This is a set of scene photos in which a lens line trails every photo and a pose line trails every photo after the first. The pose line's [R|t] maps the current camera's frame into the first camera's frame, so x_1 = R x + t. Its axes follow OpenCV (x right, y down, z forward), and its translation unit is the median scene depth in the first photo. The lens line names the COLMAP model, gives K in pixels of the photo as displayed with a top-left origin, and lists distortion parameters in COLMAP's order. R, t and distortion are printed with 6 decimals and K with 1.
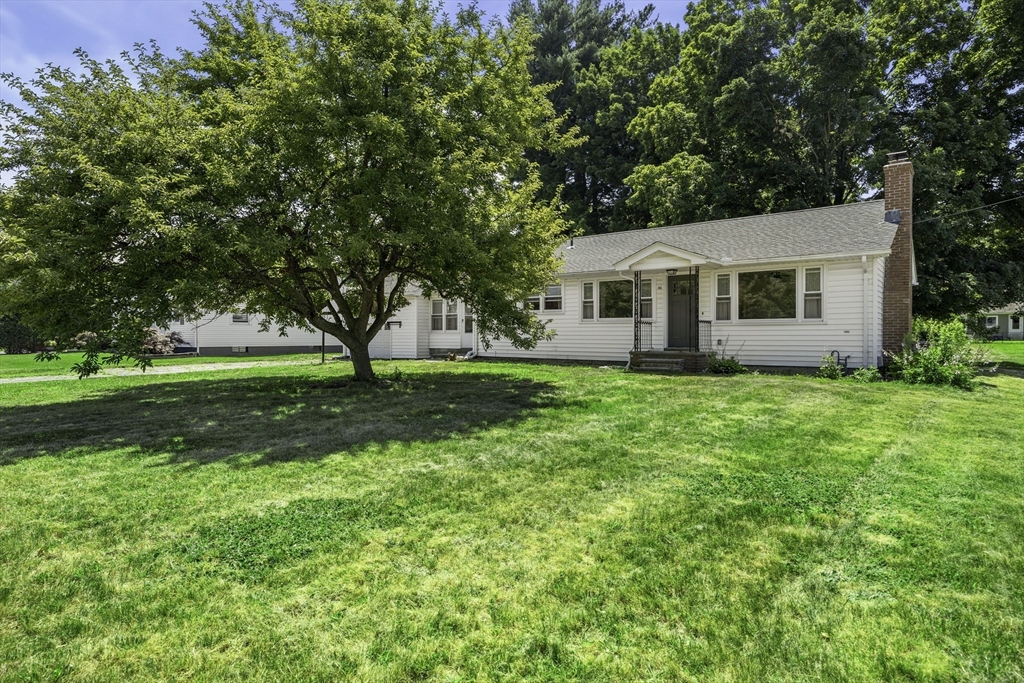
lens RADIAL K [[580.4, 0, 512.0], [0, 580.4, 341.5], [0, 0, 1]] dist [0.003311, 0.001987]
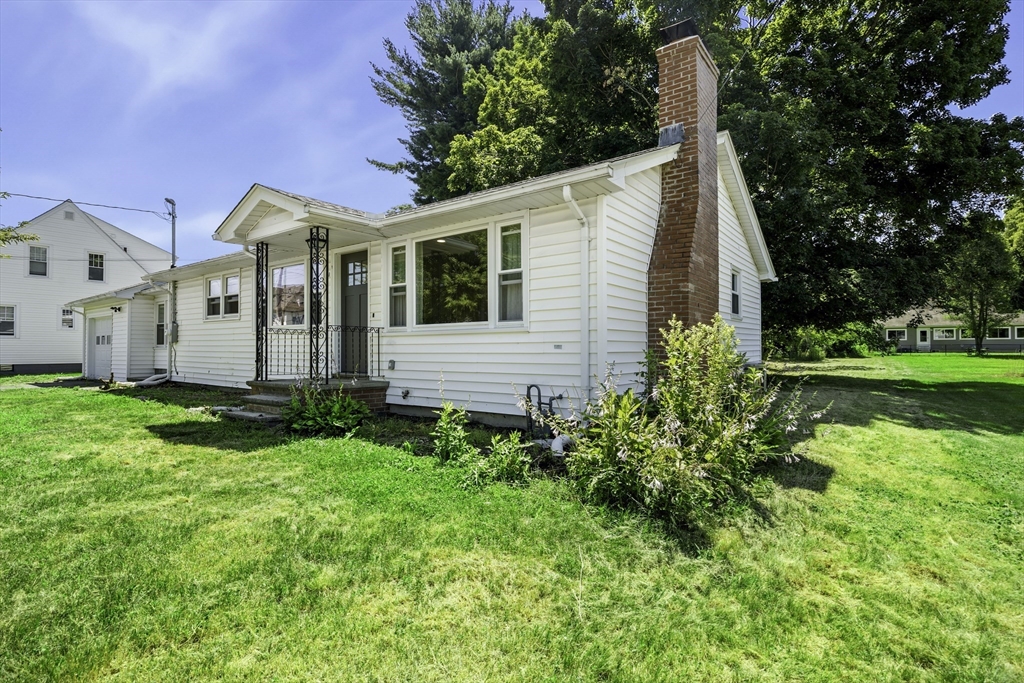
lens RADIAL K [[505.5, 0, 512.0], [0, 505.5, 341.5], [0, 0, 1]] dist [-0.003391, -0.000663]
pose [[0.999754, -0.002281, 0.022057, 0.461843], [0.002796, 0.999724, -0.023339, -0.009855], [-0.021998, 0.023395, 0.999484, 0.495781]]
